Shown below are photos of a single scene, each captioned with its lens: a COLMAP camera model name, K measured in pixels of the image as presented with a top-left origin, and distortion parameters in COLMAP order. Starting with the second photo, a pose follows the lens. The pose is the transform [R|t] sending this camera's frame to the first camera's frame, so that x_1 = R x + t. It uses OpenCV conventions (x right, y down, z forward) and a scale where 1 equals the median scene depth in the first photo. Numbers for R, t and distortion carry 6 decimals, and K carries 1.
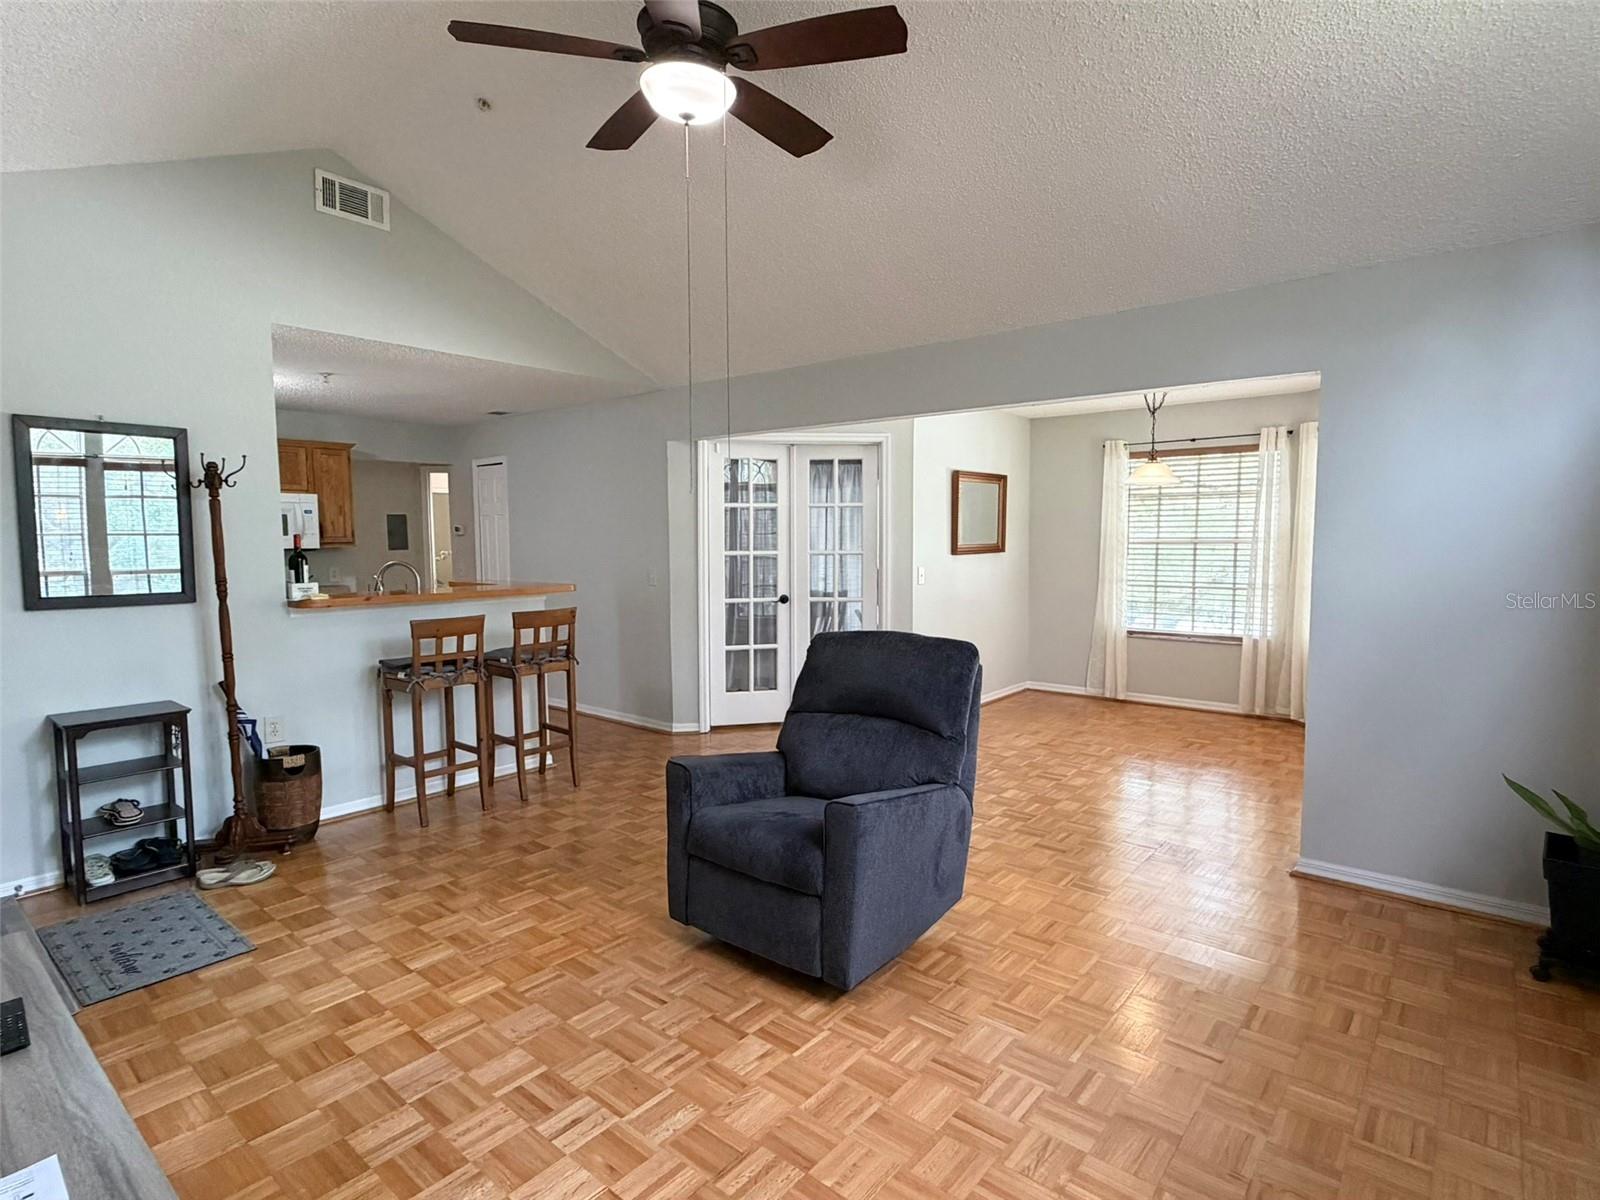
lens RADIAL K [[823.3, 0, 794.4], [0, 823.3, 600.4], [0, 0, 1]] dist [0.002775, -0.001302]
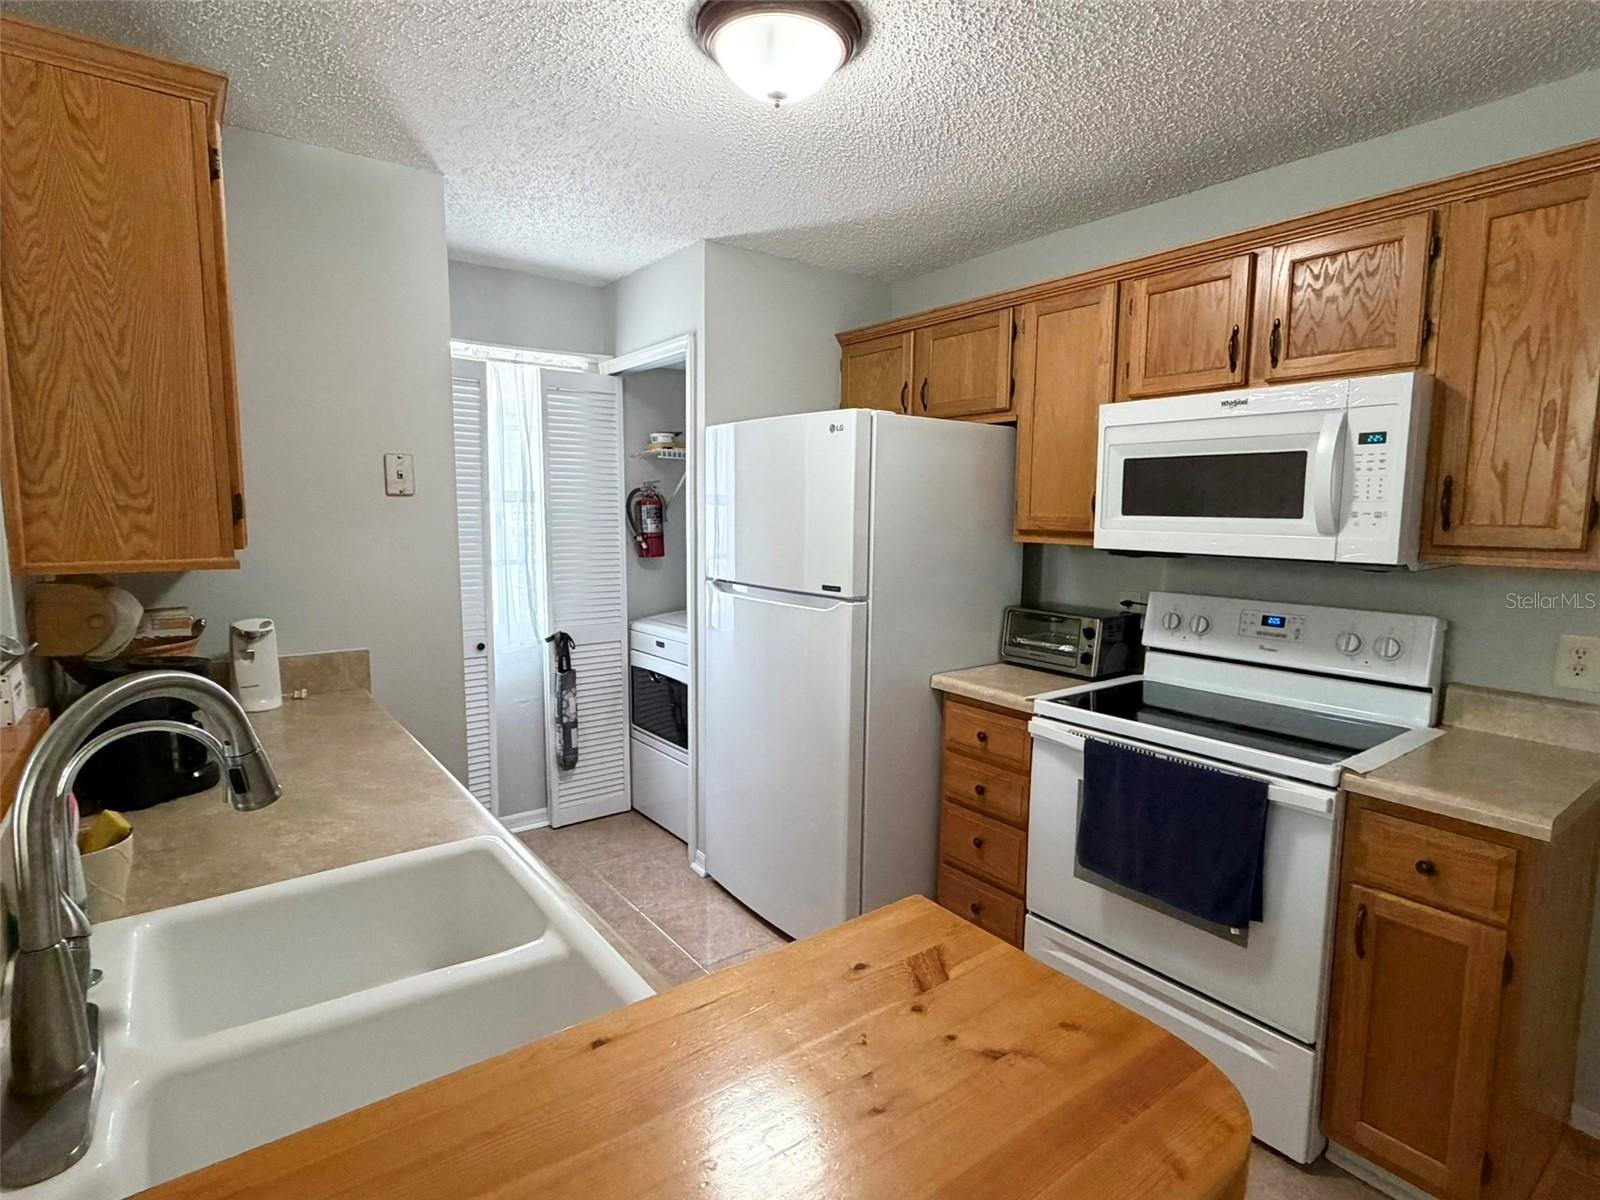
lens RADIAL K [[823.3, 0, 800.9], [0, 823.3, 601.2], [0, 0, 1]] dist [0.002775, -0.001302]
pose [[-0.212247, 0.117373, -0.970142, -0.399011], [-0.083190, 0.986987, 0.137611, -0.114195], [0.973669, 0.109913, -0.199720, 1.346664]]
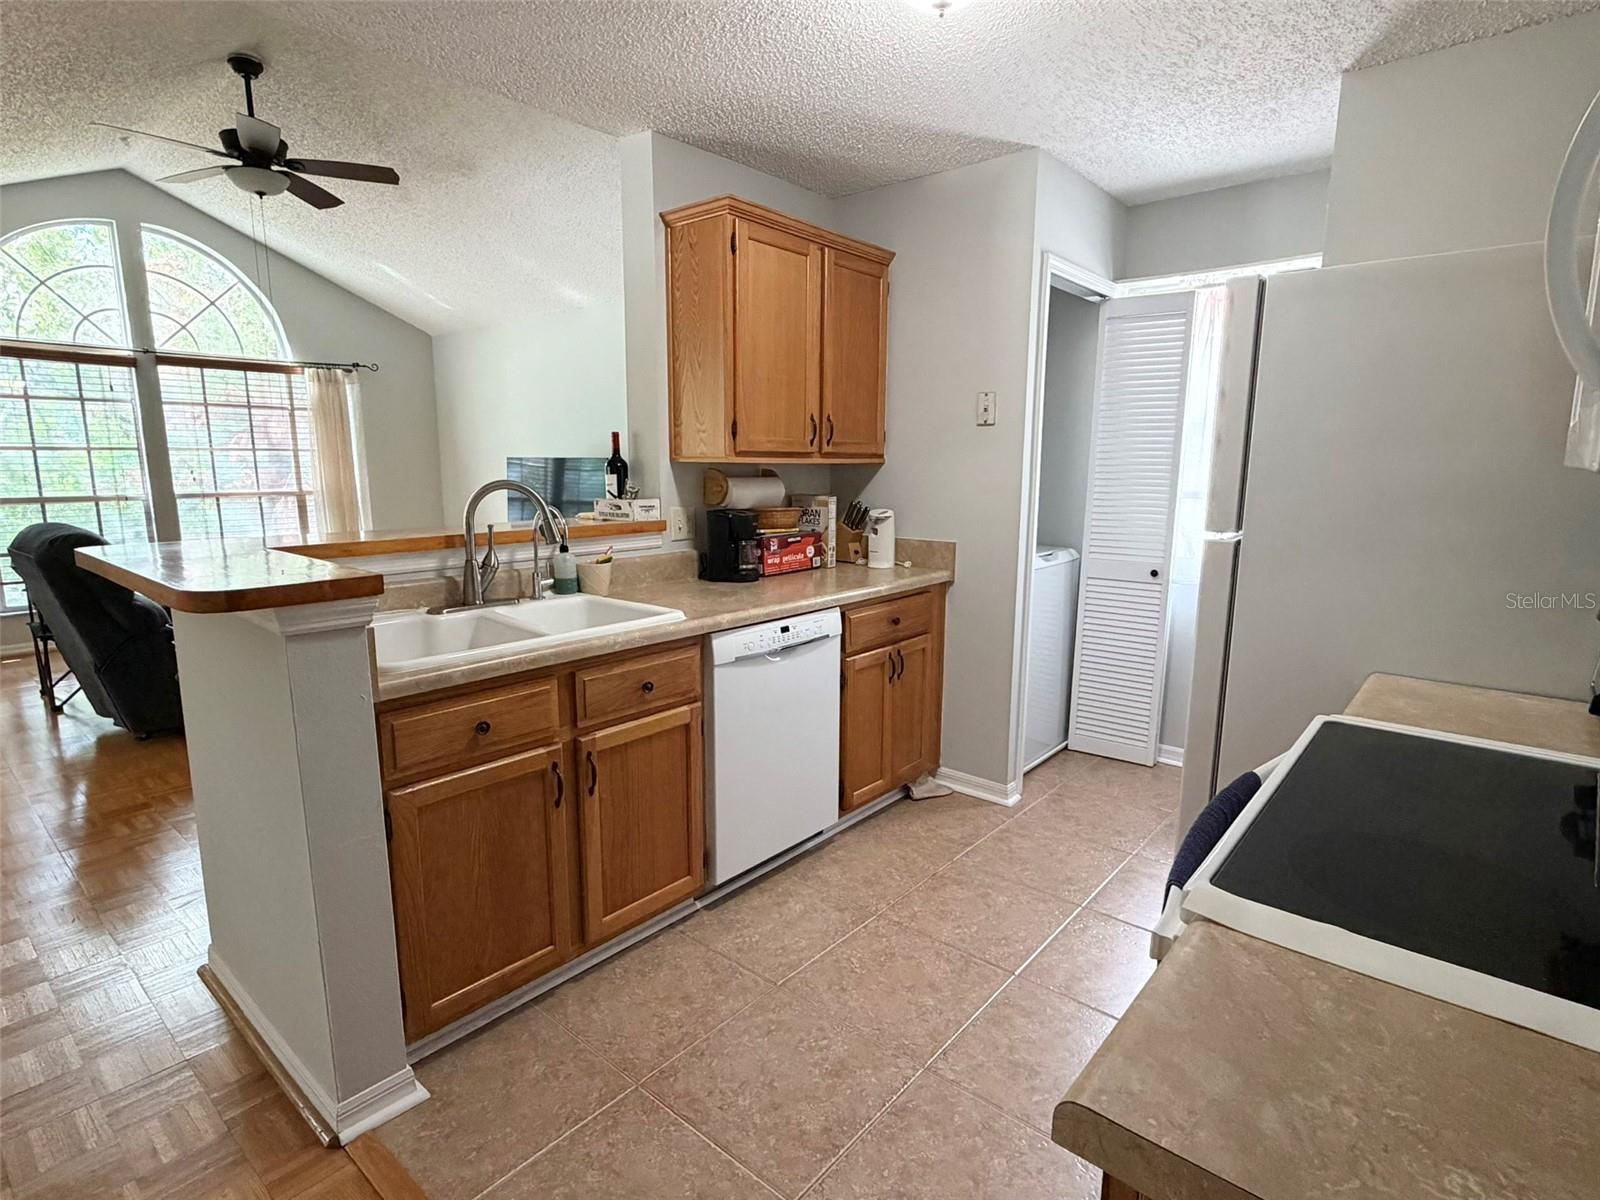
lens RADIAL K [[823.3, 0, 800.3], [0, 823.3, 608.5], [0, 0, 1]] dist [0.002775, -0.001302]
pose [[-0.999982, 0.003259, 0.005010, -0.786205], [0.004408, 0.968229, 0.250026, -0.110413], [-0.004036, 0.250044, -0.968226, 1.750906]]
